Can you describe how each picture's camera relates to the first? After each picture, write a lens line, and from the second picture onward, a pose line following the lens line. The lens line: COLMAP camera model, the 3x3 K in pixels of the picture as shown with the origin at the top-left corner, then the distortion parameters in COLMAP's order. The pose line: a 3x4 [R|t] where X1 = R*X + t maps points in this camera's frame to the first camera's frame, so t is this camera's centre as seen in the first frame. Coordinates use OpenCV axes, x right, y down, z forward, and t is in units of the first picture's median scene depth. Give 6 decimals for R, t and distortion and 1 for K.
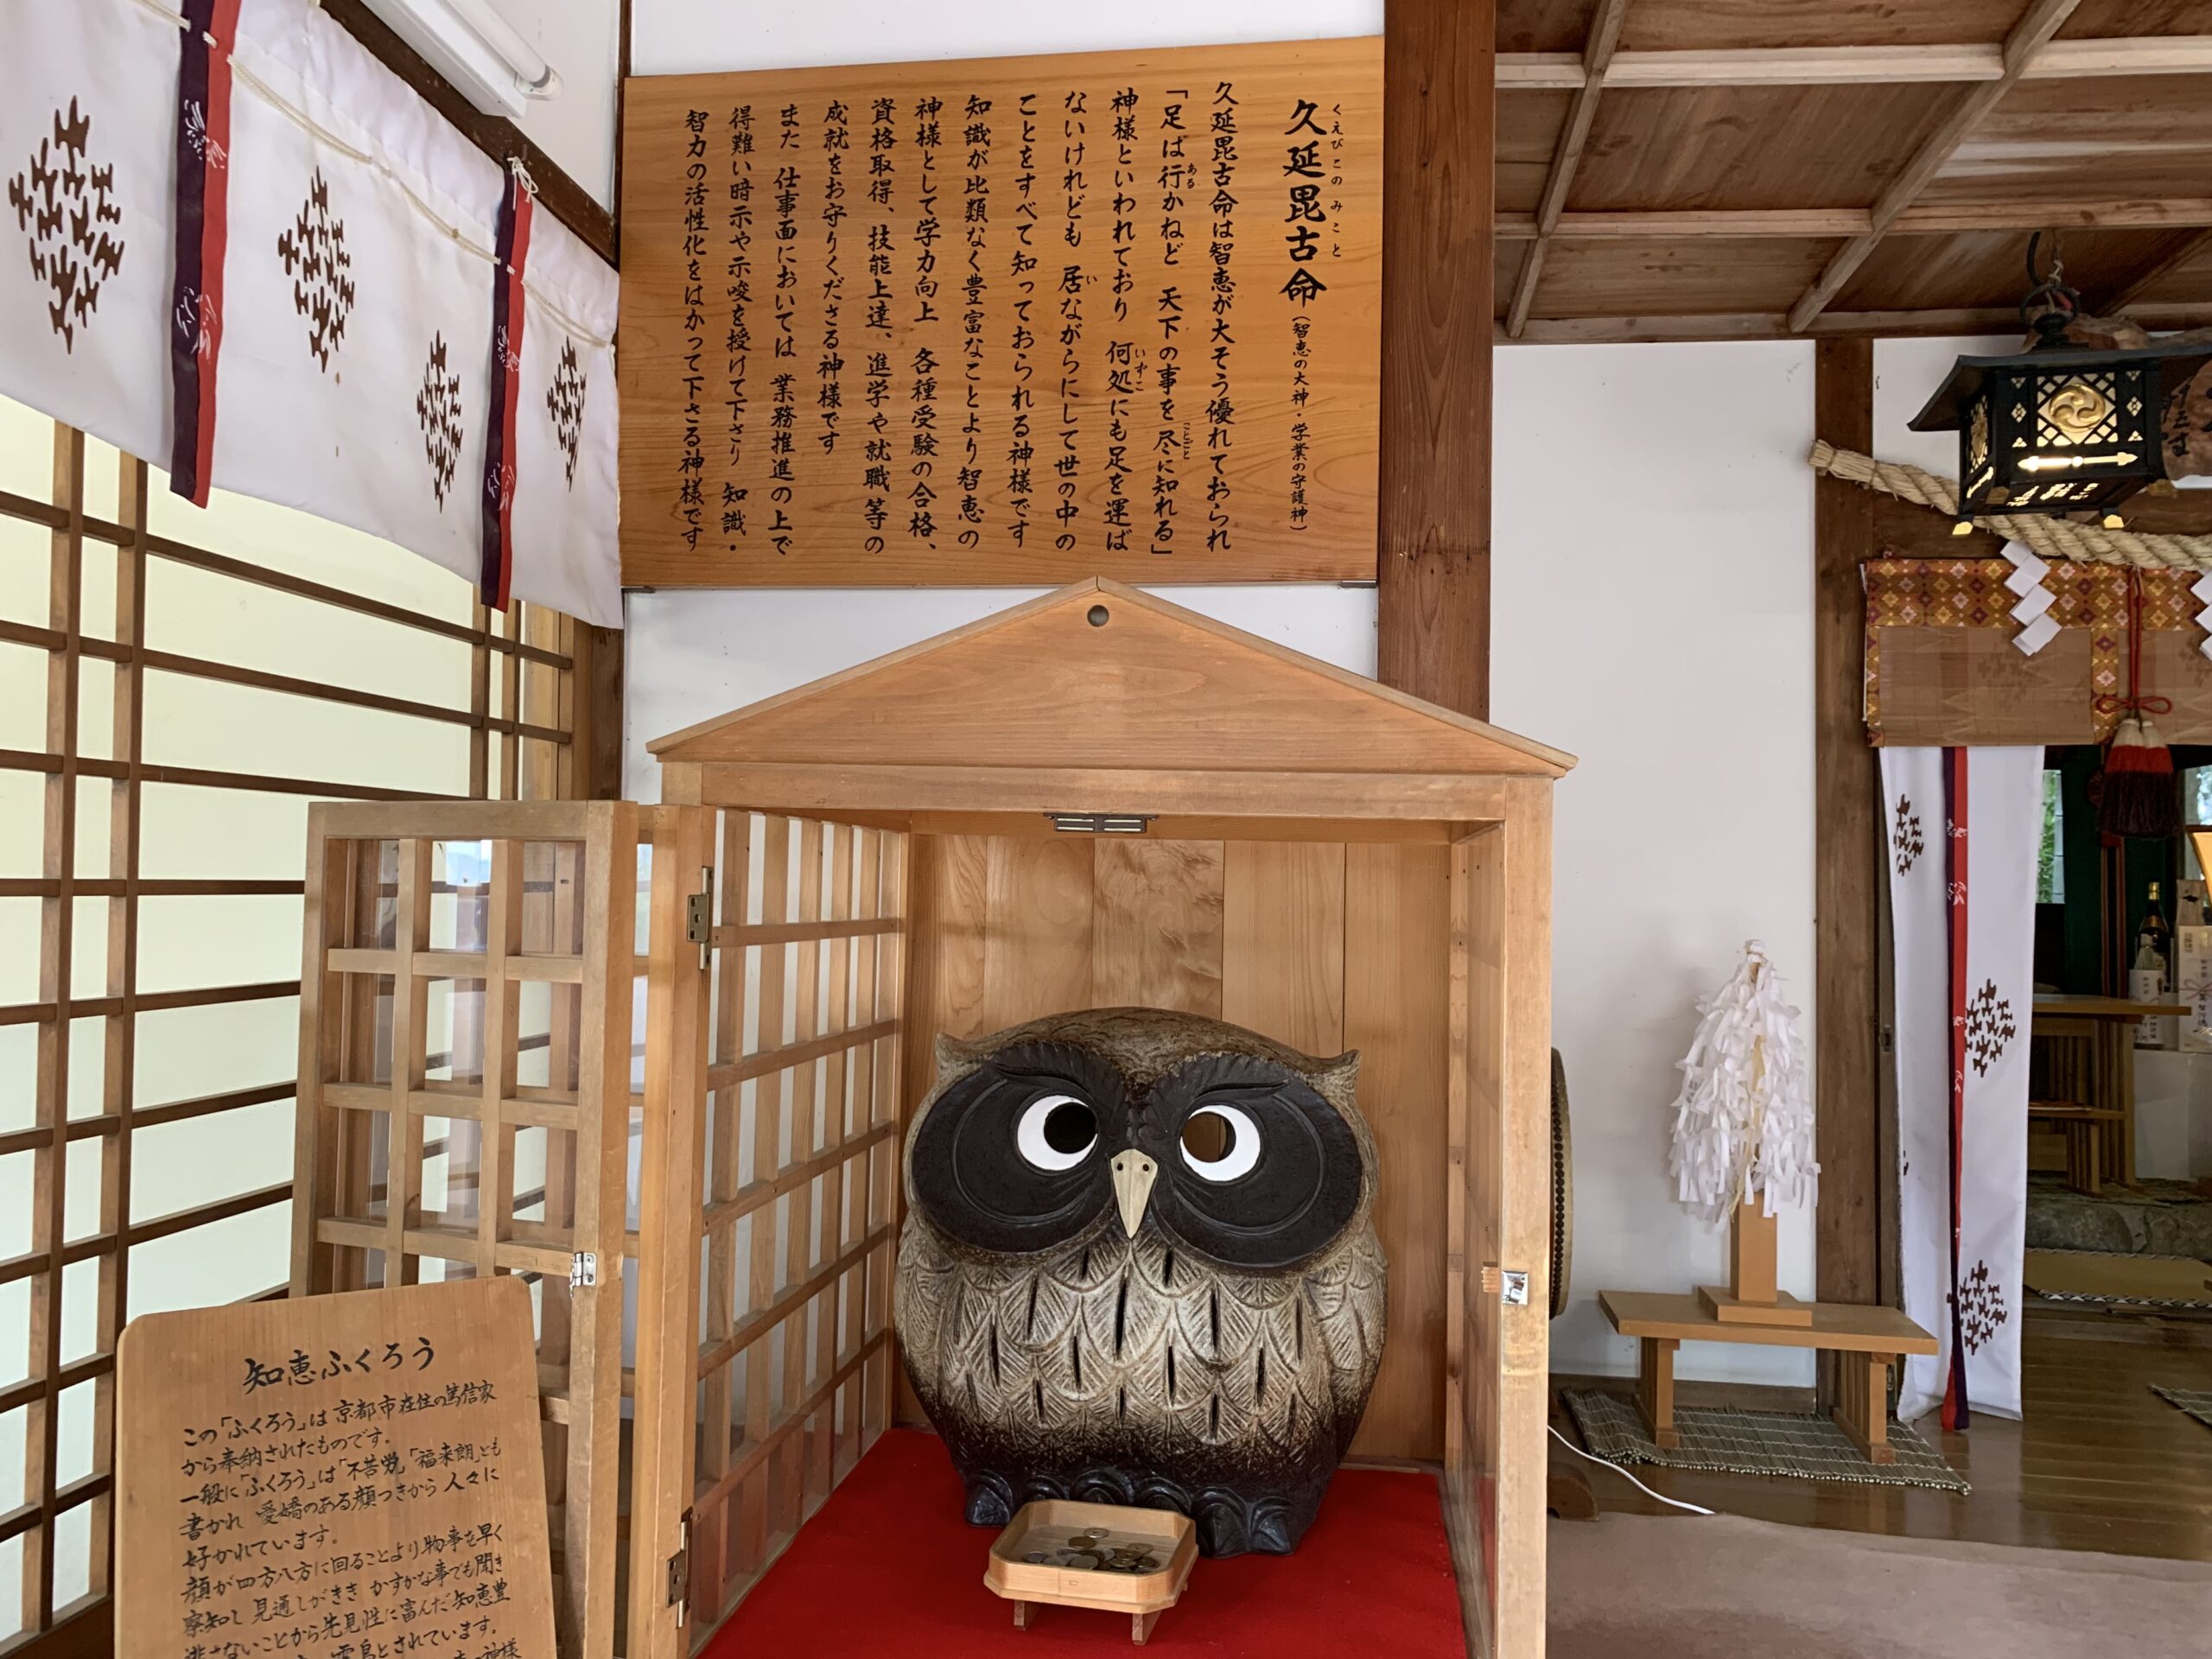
lens RADIAL K [[1624.2, 0, 1106.3], [0, 1624.2, 815.7], [0, 0, 1]] dist [0.066656, -0.117637]
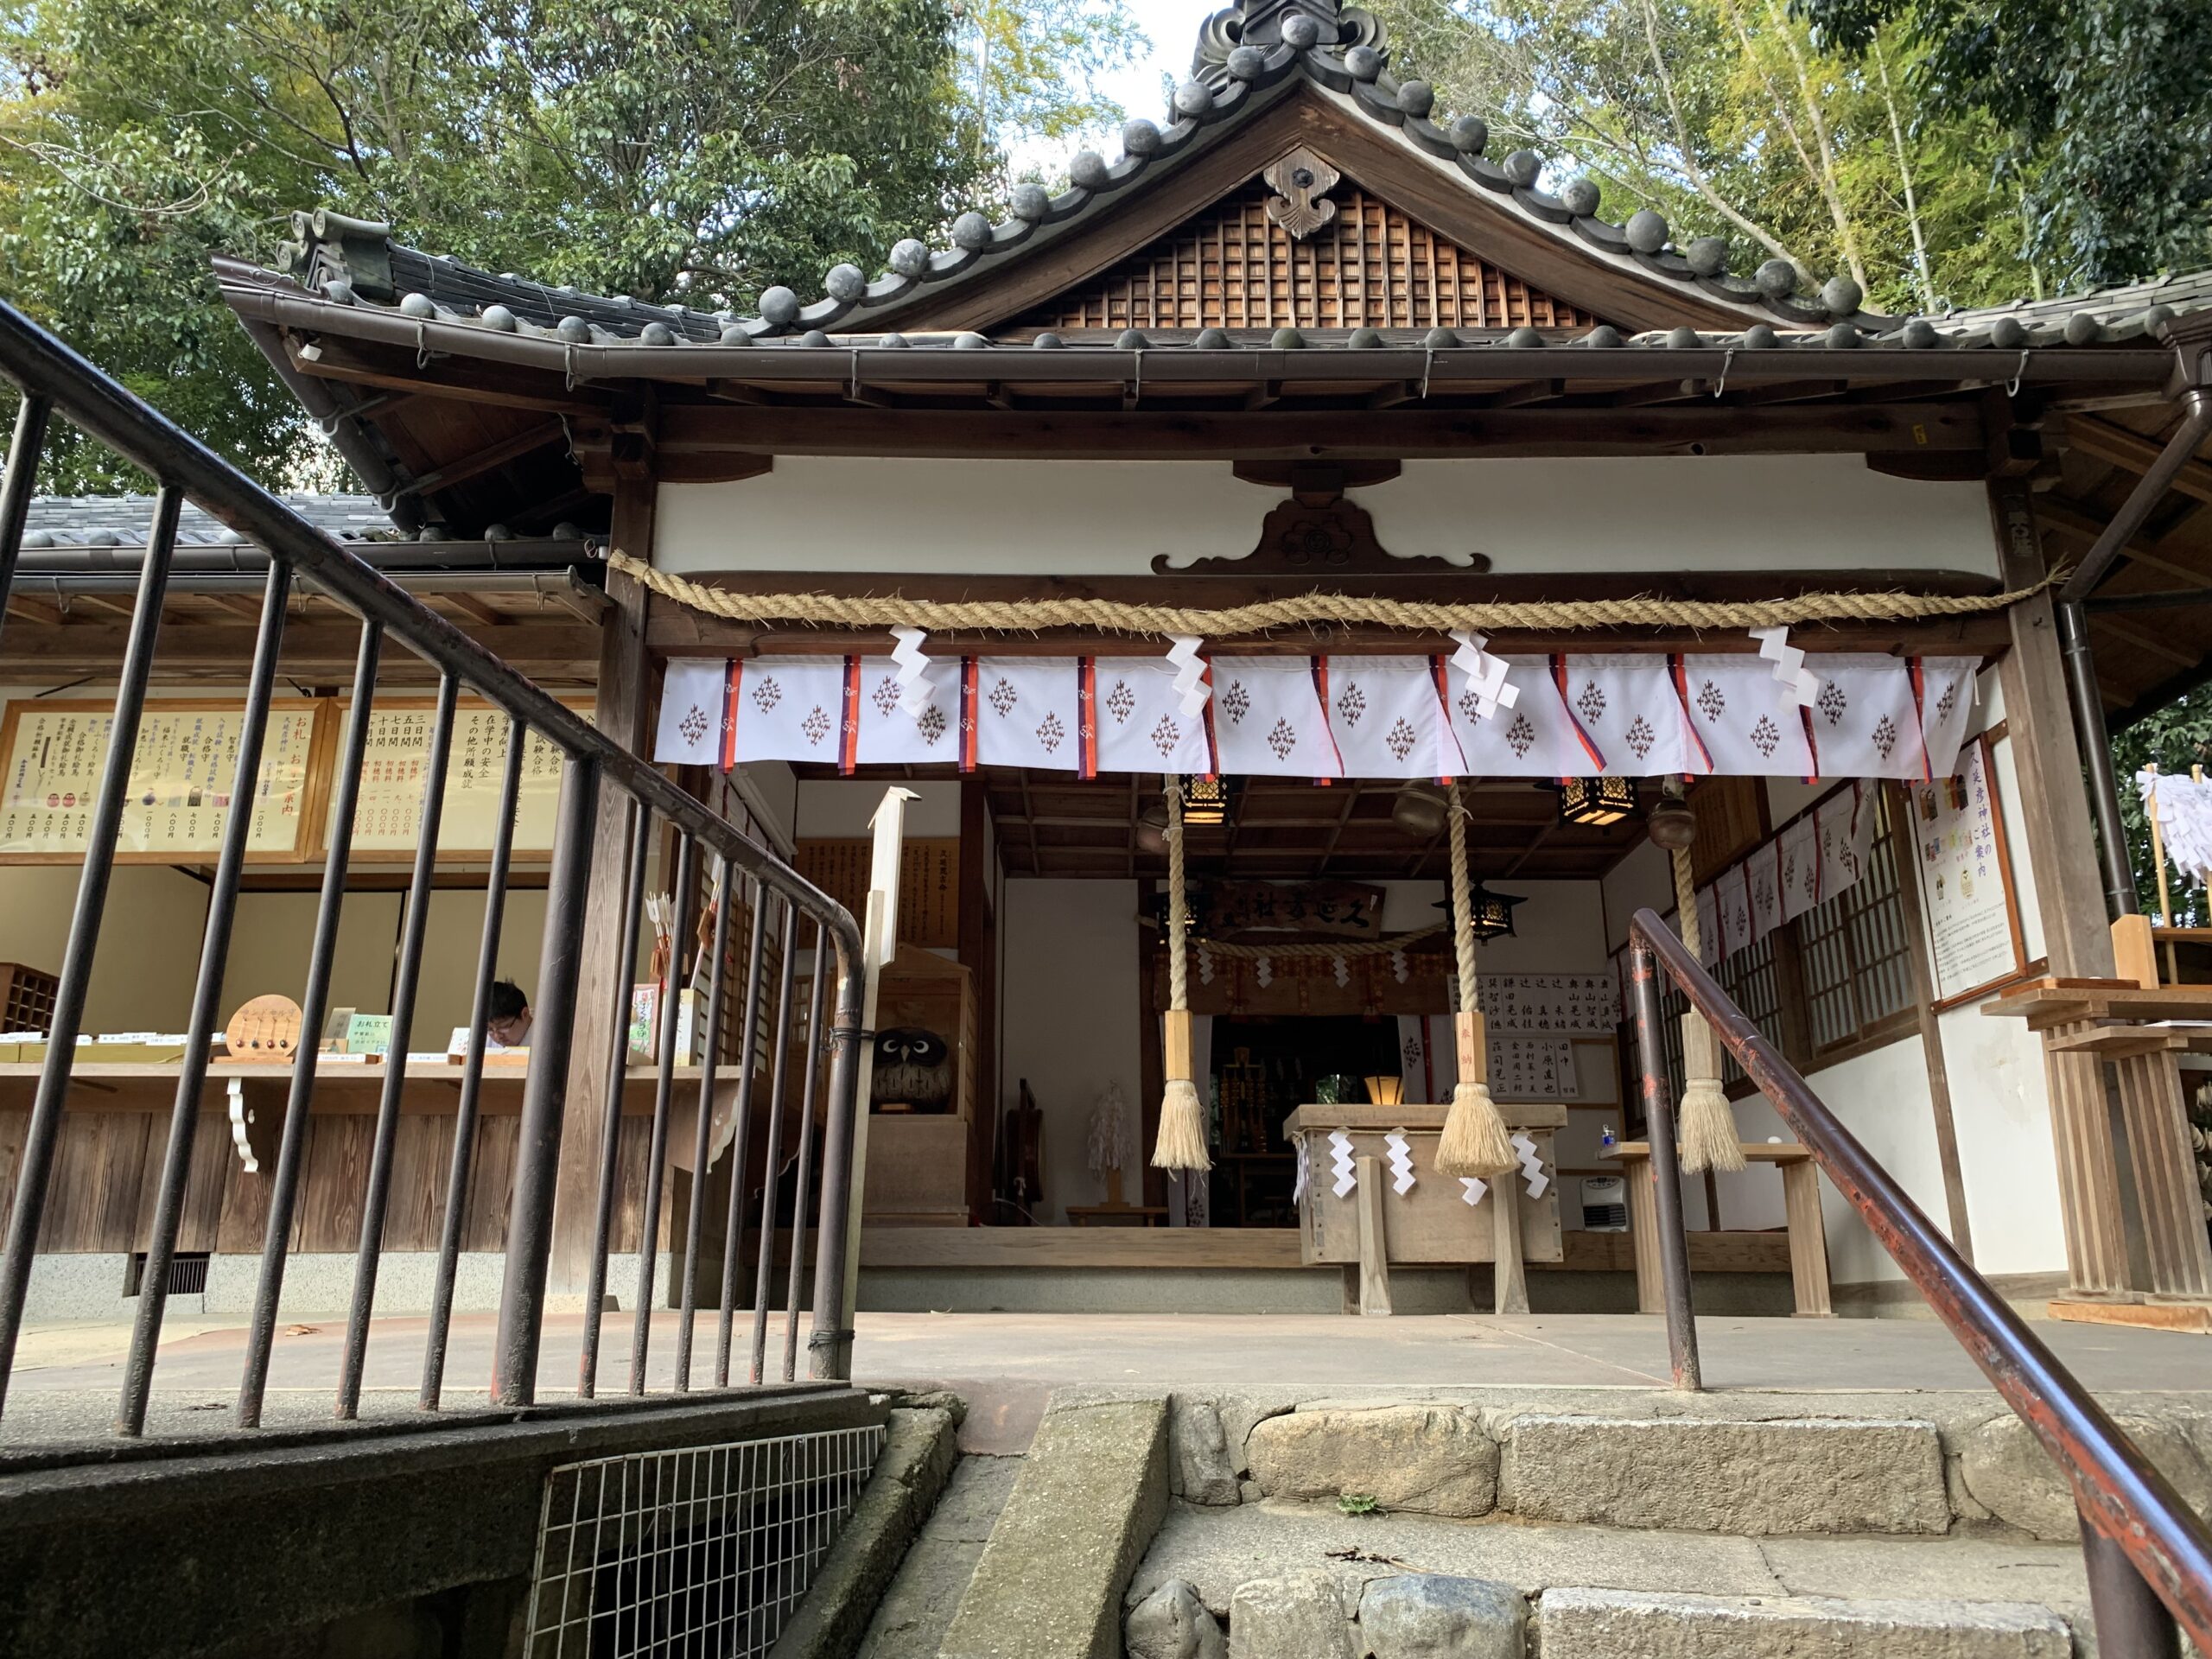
lens RADIAL K [[1624.2, 0, 1106.3], [0, 1624.2, 815.7], [0, 0, 1]] dist [0.066656, -0.117637]
pose [[0.990874, 0.021859, 0.133005, -0.055332], [0.013647, 0.965422, -0.260333, 0.864761], [-0.134097, 0.259773, 0.956314, -4.391613]]
